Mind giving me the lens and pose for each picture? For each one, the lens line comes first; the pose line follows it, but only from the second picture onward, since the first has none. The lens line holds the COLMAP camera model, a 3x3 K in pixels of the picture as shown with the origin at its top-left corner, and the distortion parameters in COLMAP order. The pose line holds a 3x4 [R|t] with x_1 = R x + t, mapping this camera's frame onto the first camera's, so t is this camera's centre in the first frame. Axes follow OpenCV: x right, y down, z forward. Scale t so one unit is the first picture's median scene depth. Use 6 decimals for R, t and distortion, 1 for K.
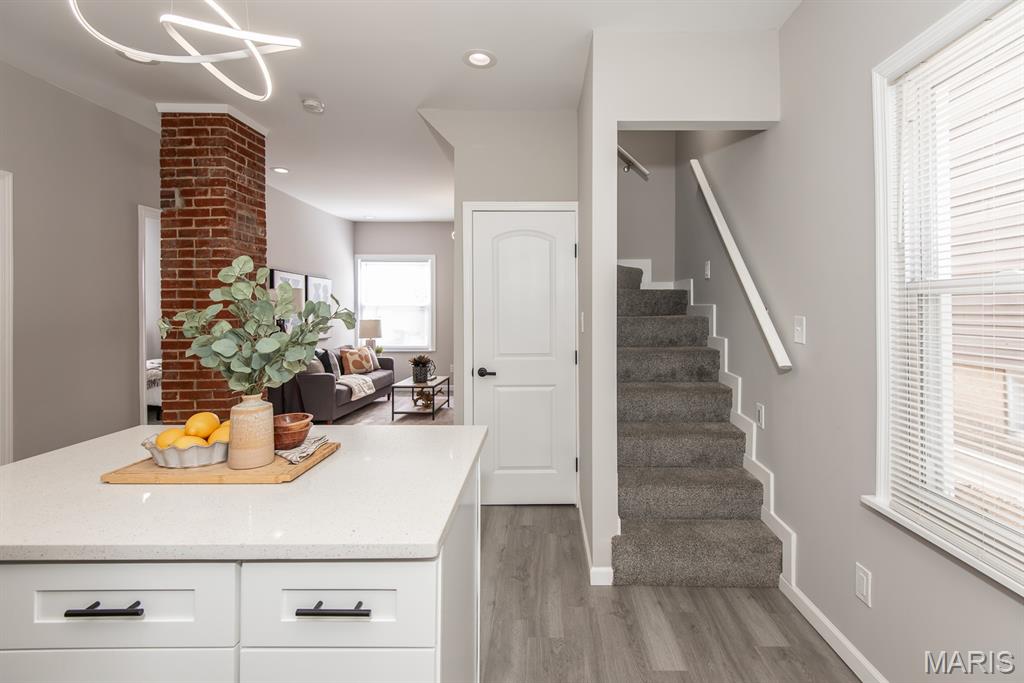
lens RADIAL K [[493.4, 0, 510.0], [0, 493.4, 315.1], [0, 0, 1]] dist [0.022695, -0.000386]
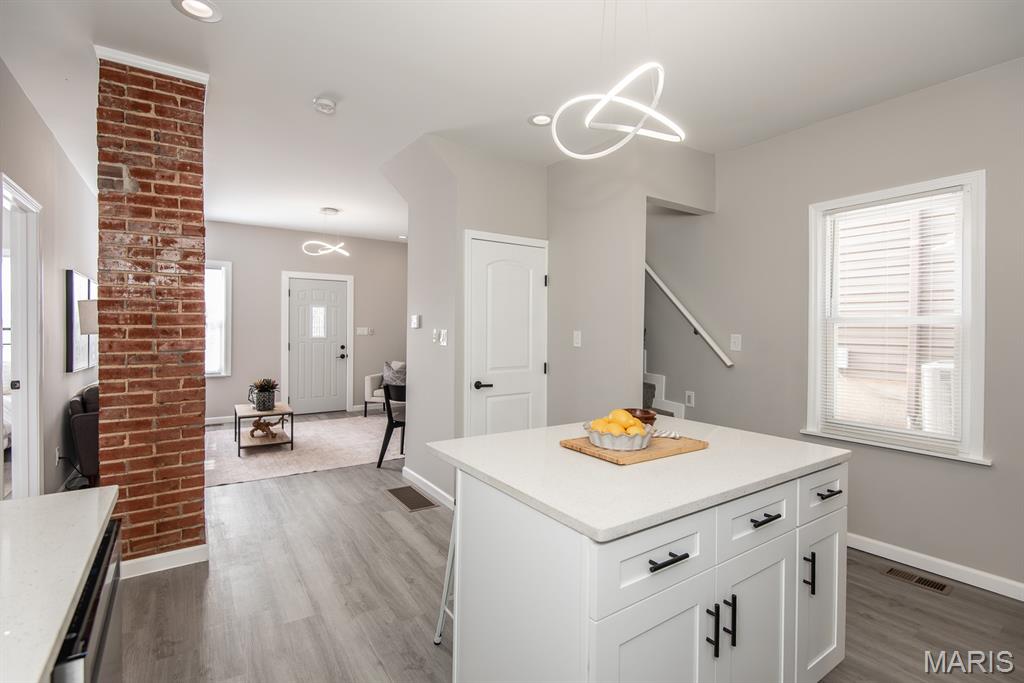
lens RADIAL K [[506.9, 0, 497.2], [0, 506.9, 336.2], [0, 0, 1]] dist [0.029164, -0.020220]
pose [[0.818000, -0.002962, 0.575211, -0.654833], [-0.000519, 0.999983, 0.005888, -0.000460], [-0.575219, -0.005116, 0.817984, 0.042751]]
